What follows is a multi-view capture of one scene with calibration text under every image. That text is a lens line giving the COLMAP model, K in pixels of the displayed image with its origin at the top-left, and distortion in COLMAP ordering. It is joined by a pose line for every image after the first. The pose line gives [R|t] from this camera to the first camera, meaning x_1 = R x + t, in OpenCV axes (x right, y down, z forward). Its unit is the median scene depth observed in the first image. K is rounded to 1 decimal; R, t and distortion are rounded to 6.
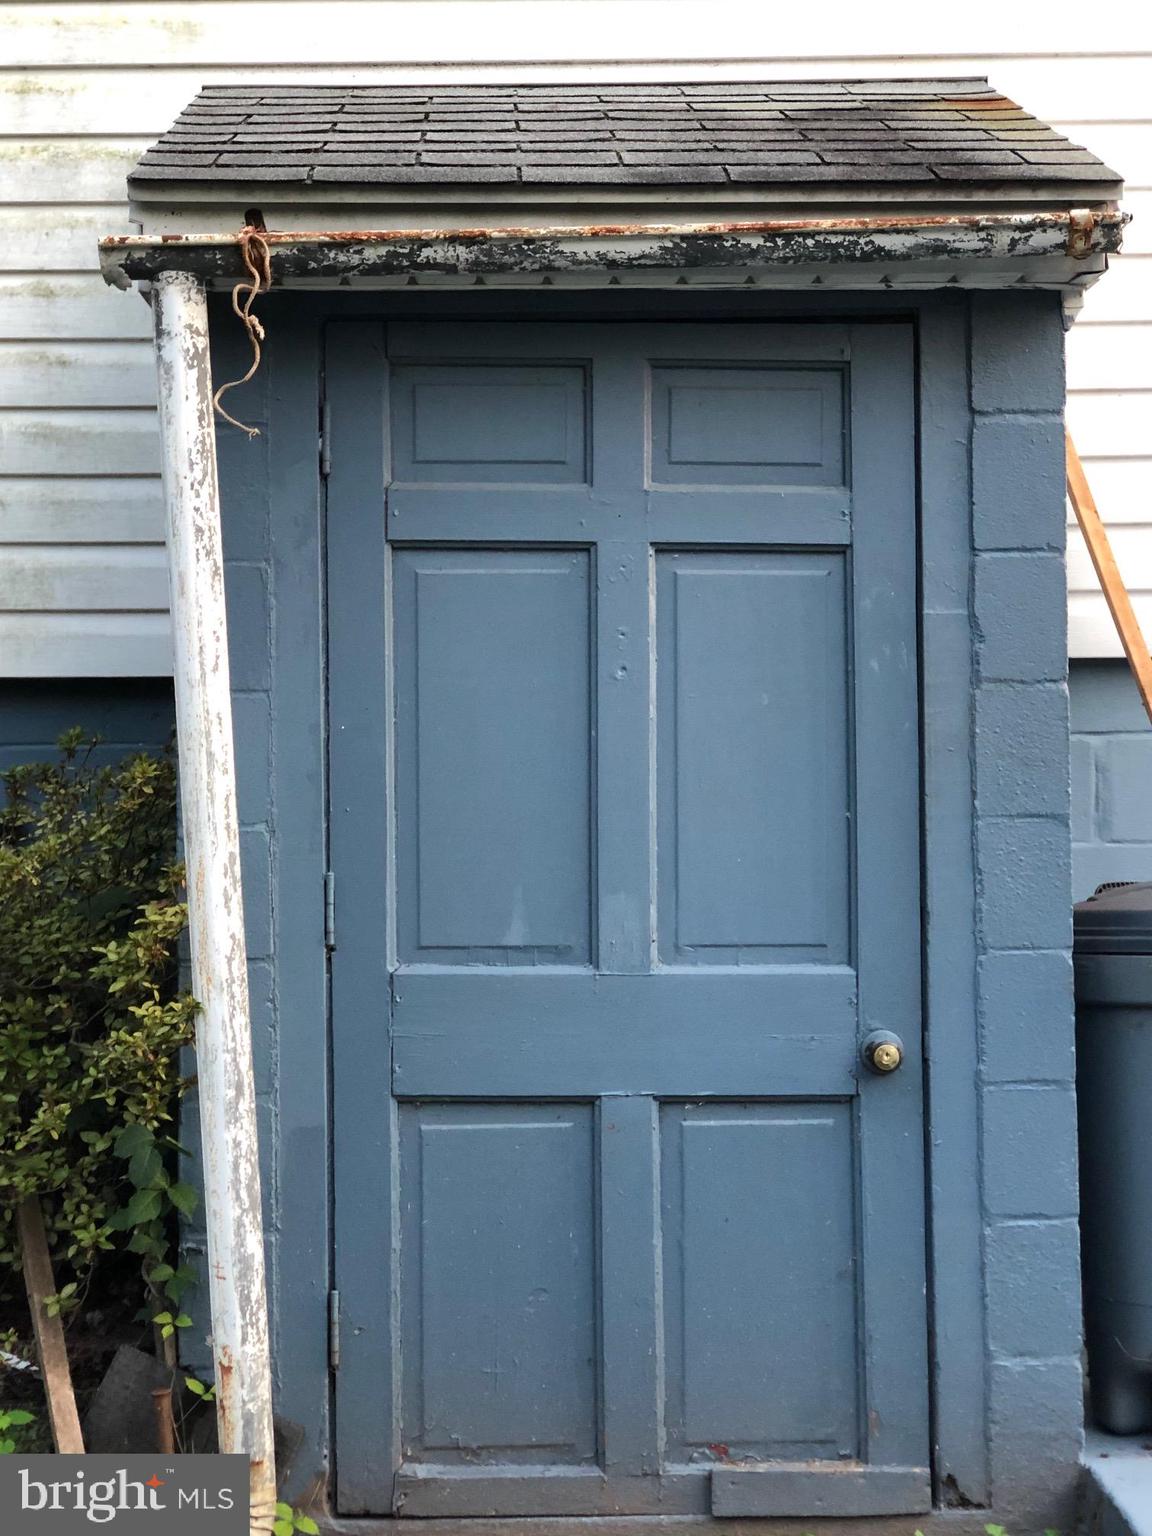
lens RADIAL K [[2647.7, 0, 577.0], [0, 2647.7, 765.8], [0, 0, 1]] dist [0.052334, 0.000000]
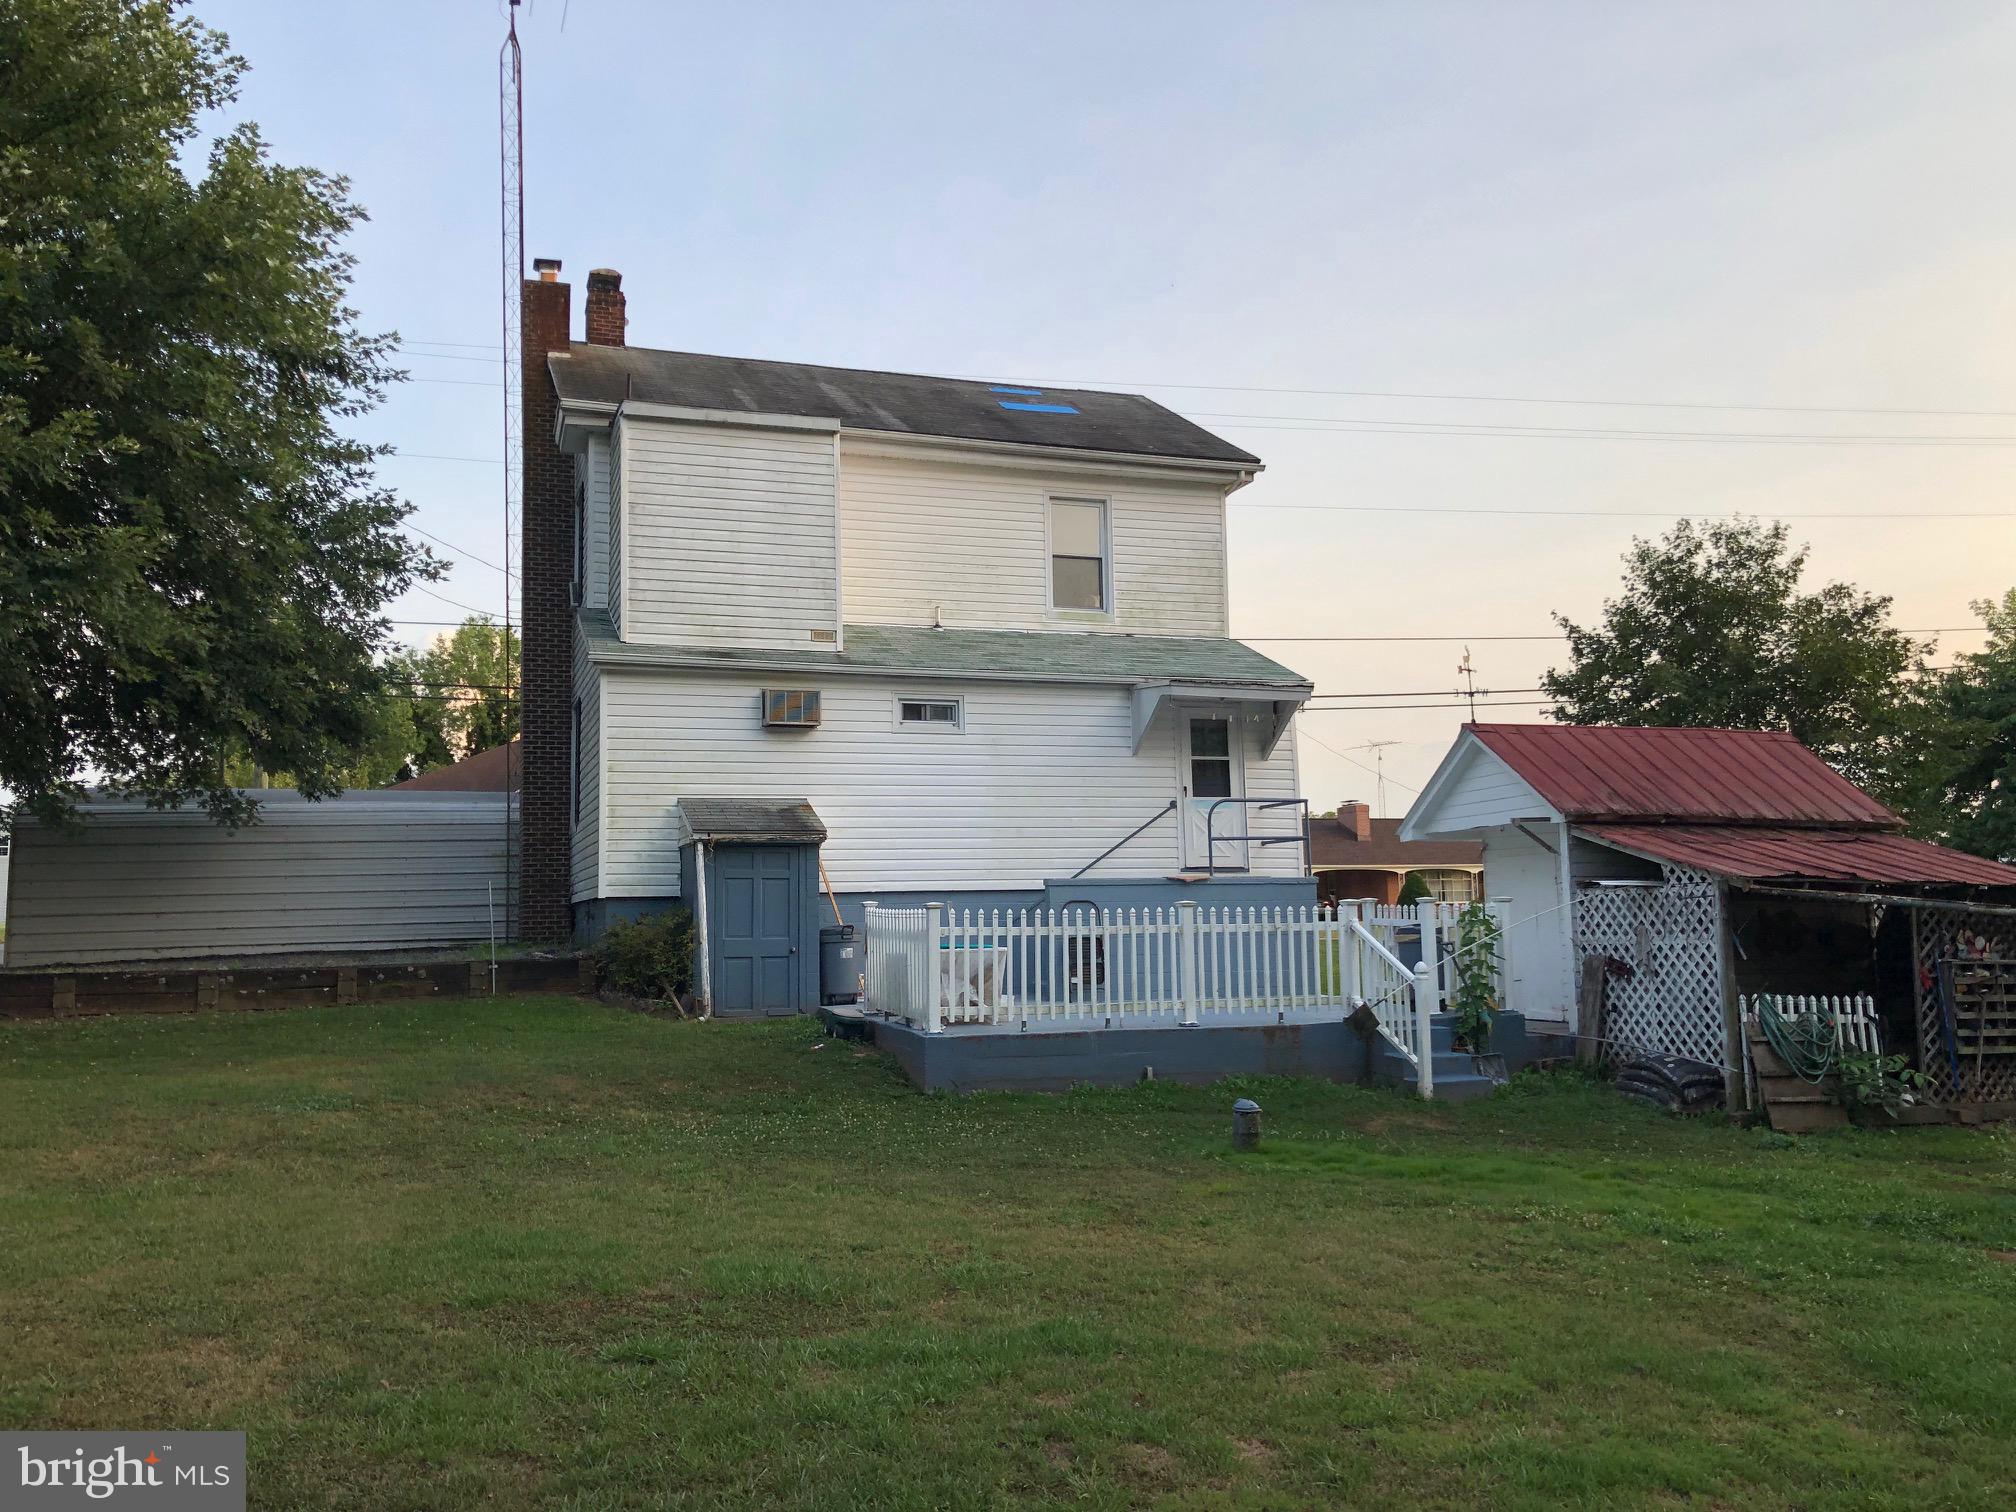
lens RADIAL K [[1663.2, 0, 1014.7], [0, 1663.2, 755.0], [0, 0, 1]] dist [0.004159, 0.010374]
pose [[0.956291, 0.028114, 0.291061, -0.629617], [-0.001043, 0.995689, -0.092749, 0.000112], [-0.292414, 0.088391, 0.952198, -3.475244]]
